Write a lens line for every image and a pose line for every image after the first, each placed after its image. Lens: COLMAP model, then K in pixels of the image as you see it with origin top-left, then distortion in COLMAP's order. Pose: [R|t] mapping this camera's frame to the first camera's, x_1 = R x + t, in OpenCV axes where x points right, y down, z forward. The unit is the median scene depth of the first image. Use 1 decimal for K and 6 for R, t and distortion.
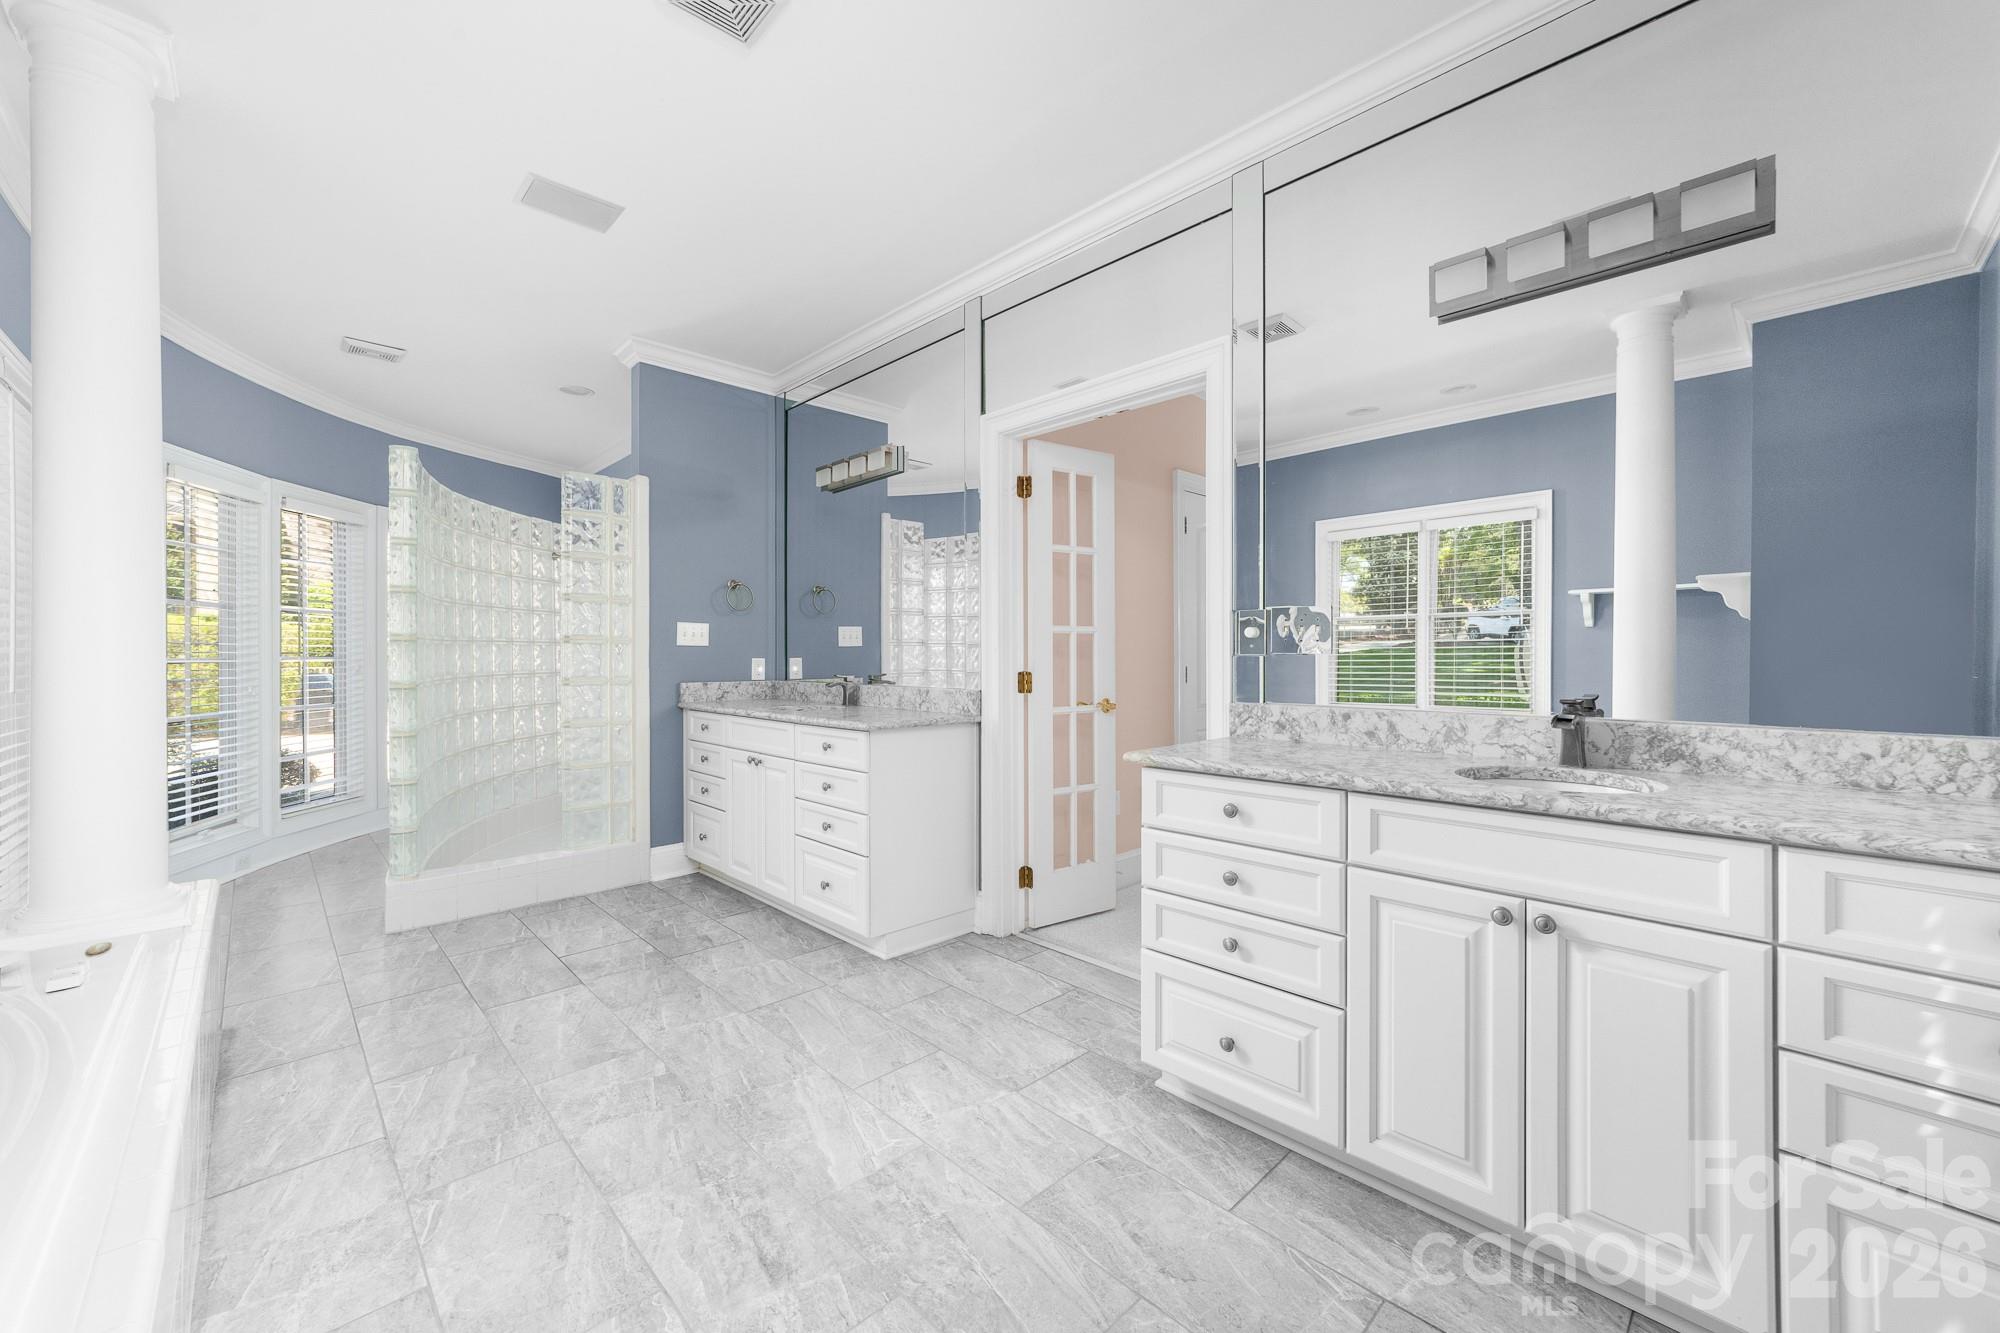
lens RADIAL K [[777.7, 0, 997.0], [0, 777.7, 659.1], [0, 0, 1]] dist [0.003334, 0.000425]
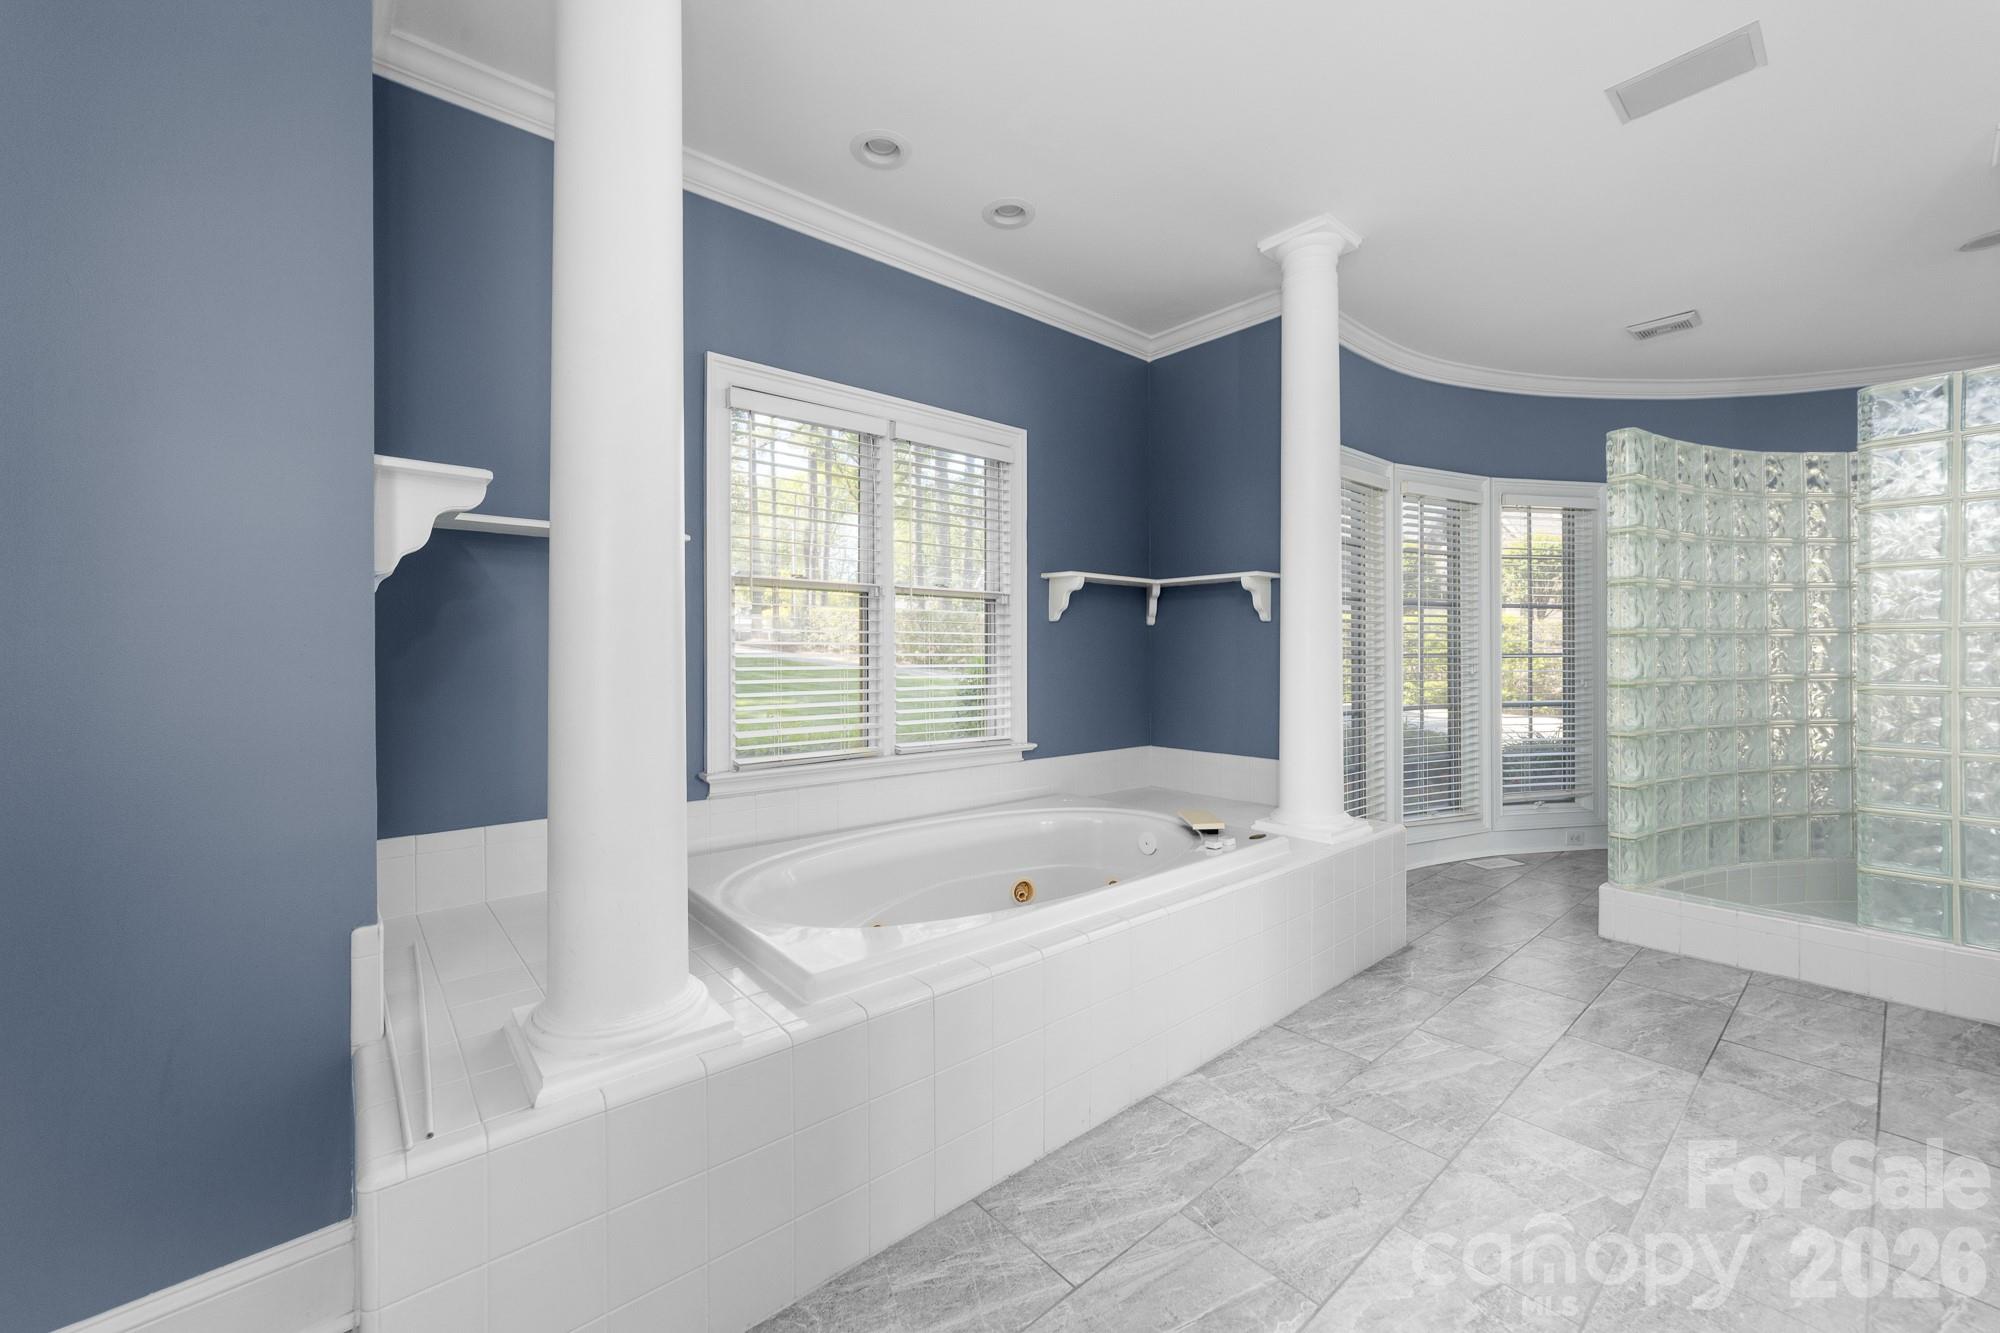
lens RADIAL K [[777.7, 0, 957.3], [0, 777.7, 652.4], [0, 0, 1]] dist [0.003334, 0.000425]
pose [[-0.080510, 0.000161, -0.996754, 0.278067], [-0.004322, 0.999991, 0.000511, 0.000869], [0.996744, 0.004349, -0.080508, 0.307006]]
